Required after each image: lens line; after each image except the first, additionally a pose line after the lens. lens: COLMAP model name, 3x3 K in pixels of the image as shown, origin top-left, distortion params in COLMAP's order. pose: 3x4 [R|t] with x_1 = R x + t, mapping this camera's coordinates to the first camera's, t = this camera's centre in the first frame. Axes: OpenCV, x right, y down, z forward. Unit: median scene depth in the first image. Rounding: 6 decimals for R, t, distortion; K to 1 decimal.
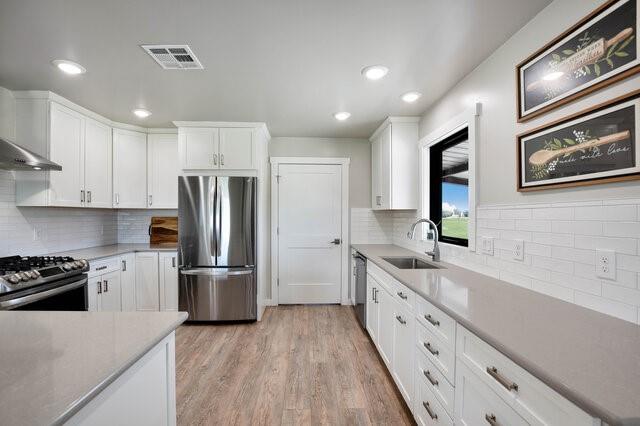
lens RADIAL K [[284.1, 0, 320.0], [0, 284.1, 213.0], [0, 0, 1]] dist [0.000918, -0.000049]
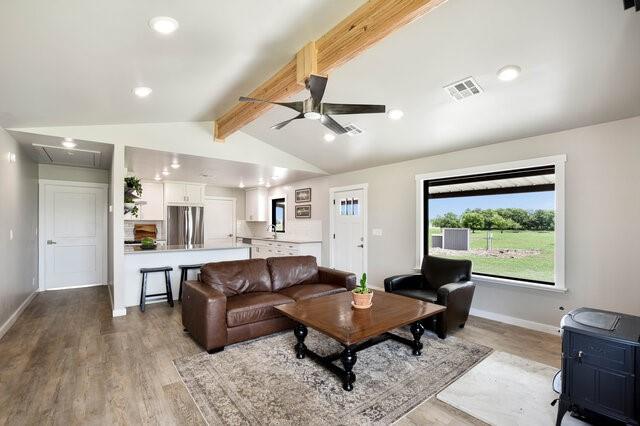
lens RADIAL K [[283.4, 0, 320.0], [0, 283.4, 213.0], [0, 0, 1]] dist [-0.027573, -0.000029]
pose [[0.804691, 0.021071, 0.593319, -0.867521], [-0.003389, 0.999517, -0.030900, -0.010750], [-0.593684, 0.022855, 0.804374, -1.492312]]
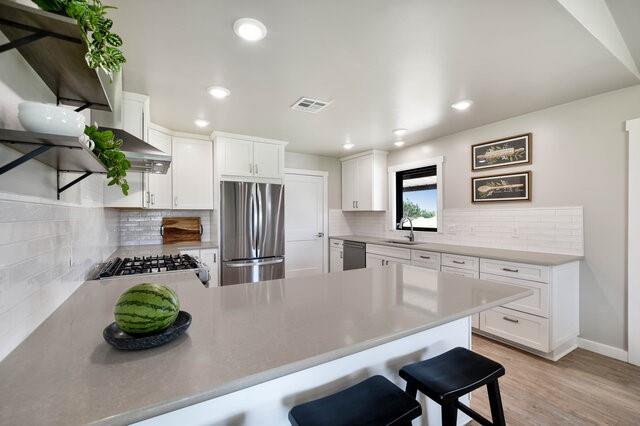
lens RADIAL K [[276.2, 0, 320.0], [0, 276.2, 213.0], [0, 0, 1]] dist [0.000749, 0.000096]
pose [[0.876100, -0.001634, 0.482127, -0.706066], [0.001238, 0.999999, 0.001140, -0.002441], [-0.482129, -0.000402, 0.876100, -0.152320]]
